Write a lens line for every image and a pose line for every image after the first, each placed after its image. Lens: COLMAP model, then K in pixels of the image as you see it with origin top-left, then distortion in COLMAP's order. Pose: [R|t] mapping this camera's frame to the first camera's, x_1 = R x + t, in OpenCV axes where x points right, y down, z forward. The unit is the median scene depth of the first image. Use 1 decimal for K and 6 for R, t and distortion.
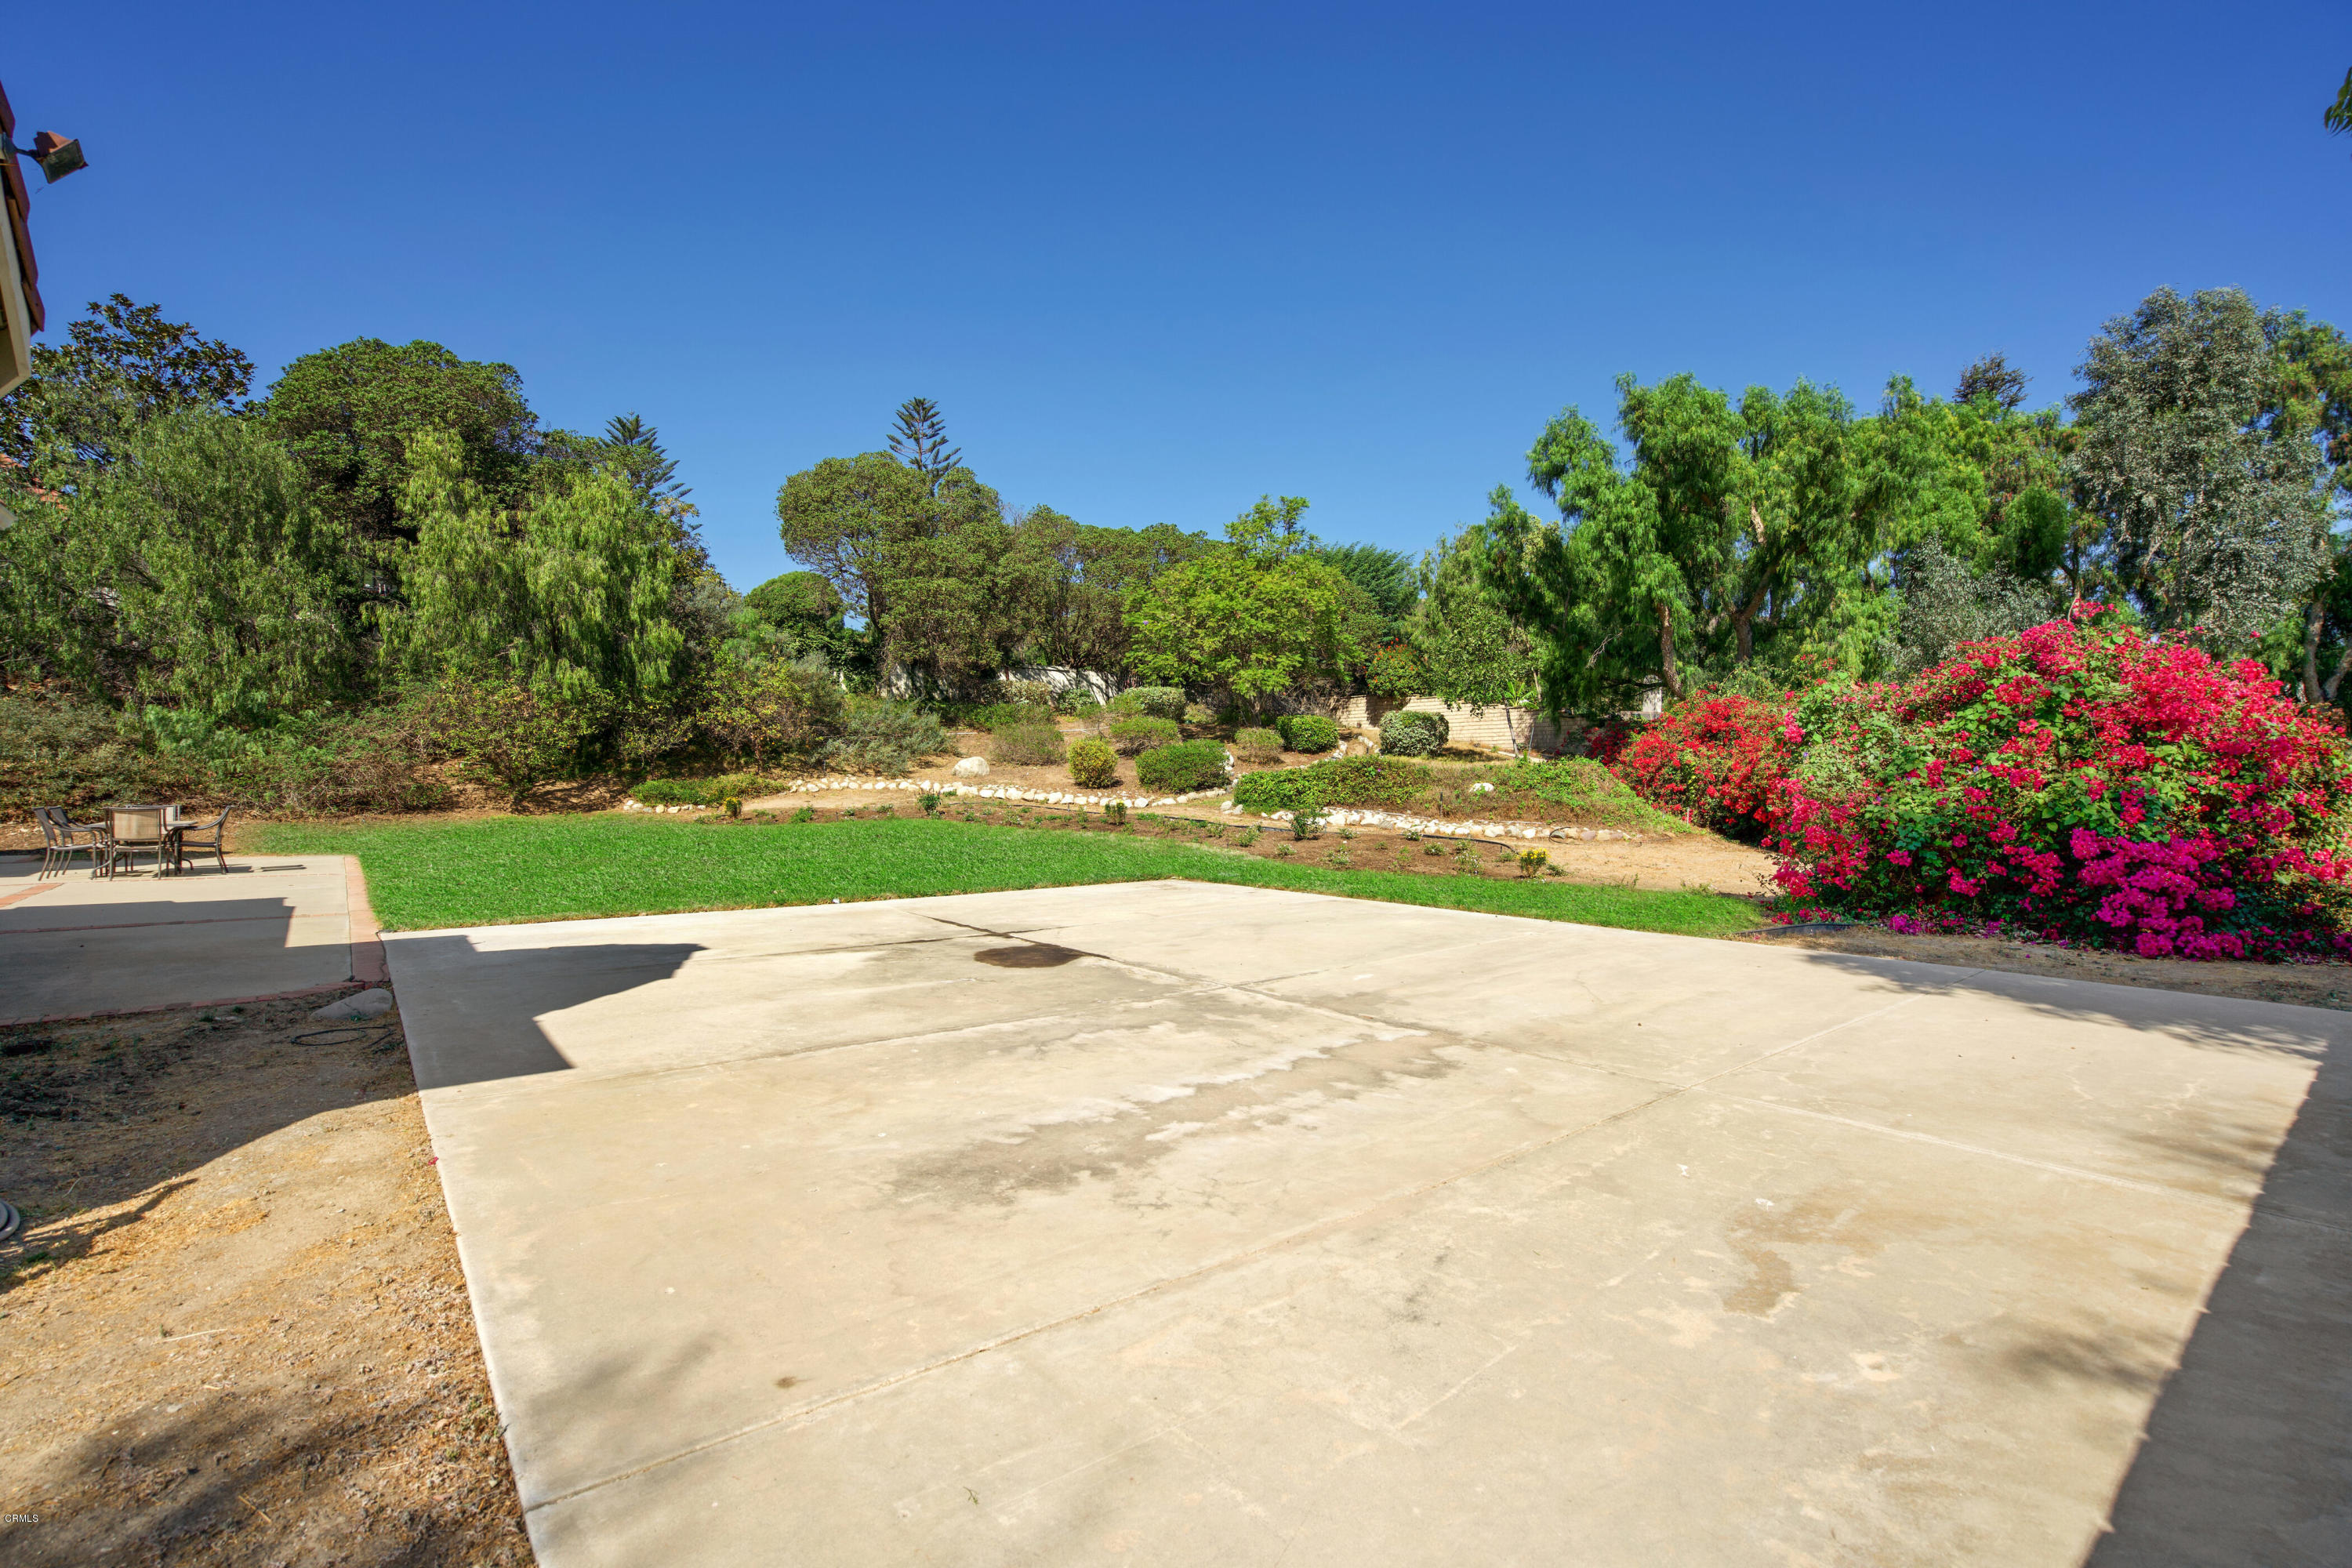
lens RADIAL K [[1083.3, 0, 1178.4], [0, 1083.3, 779.8], [0, 0, 1]] dist [-0.035766, 0.008700]
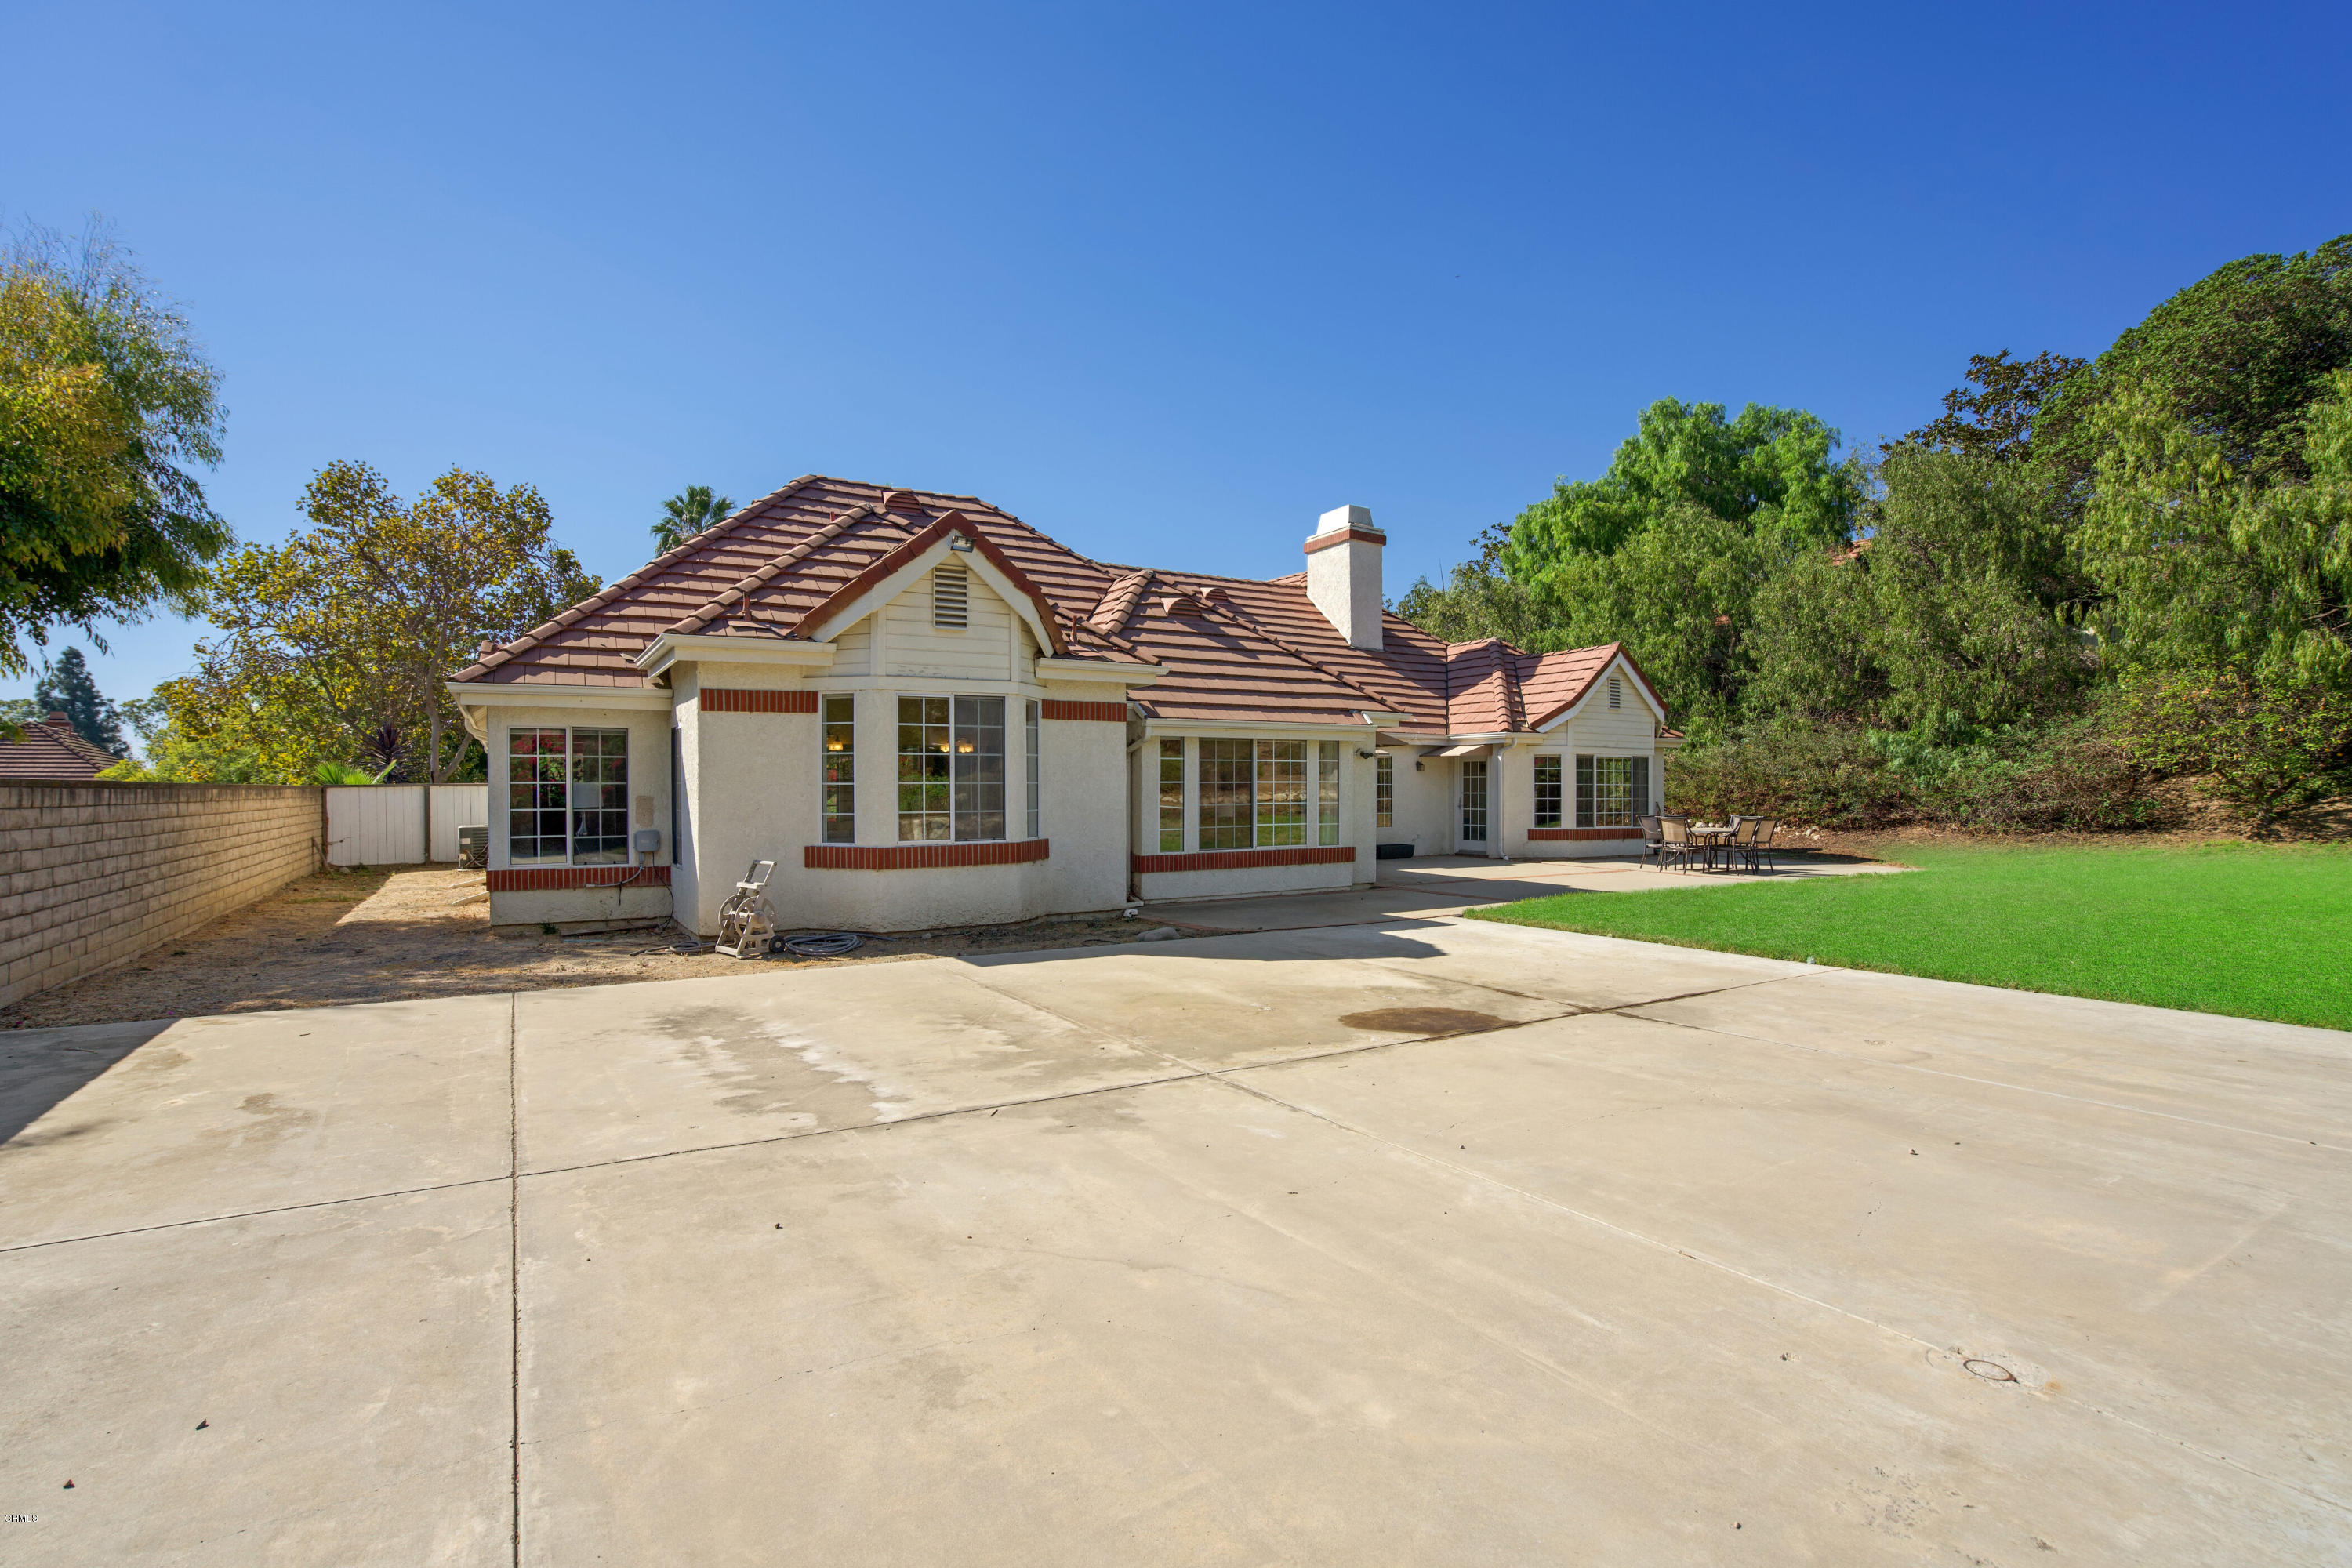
lens RADIAL K [[1083.3, 0, 1160.5], [0, 1083.3, 789.6], [0, 0, 1]] dist [-0.035766, 0.008700]
pose [[-0.127479, -0.002264, -0.991839, 1.104492], [0.002132, 0.999994, -0.002557, -0.014683], [0.991839, -0.002441, -0.127473, 1.429337]]
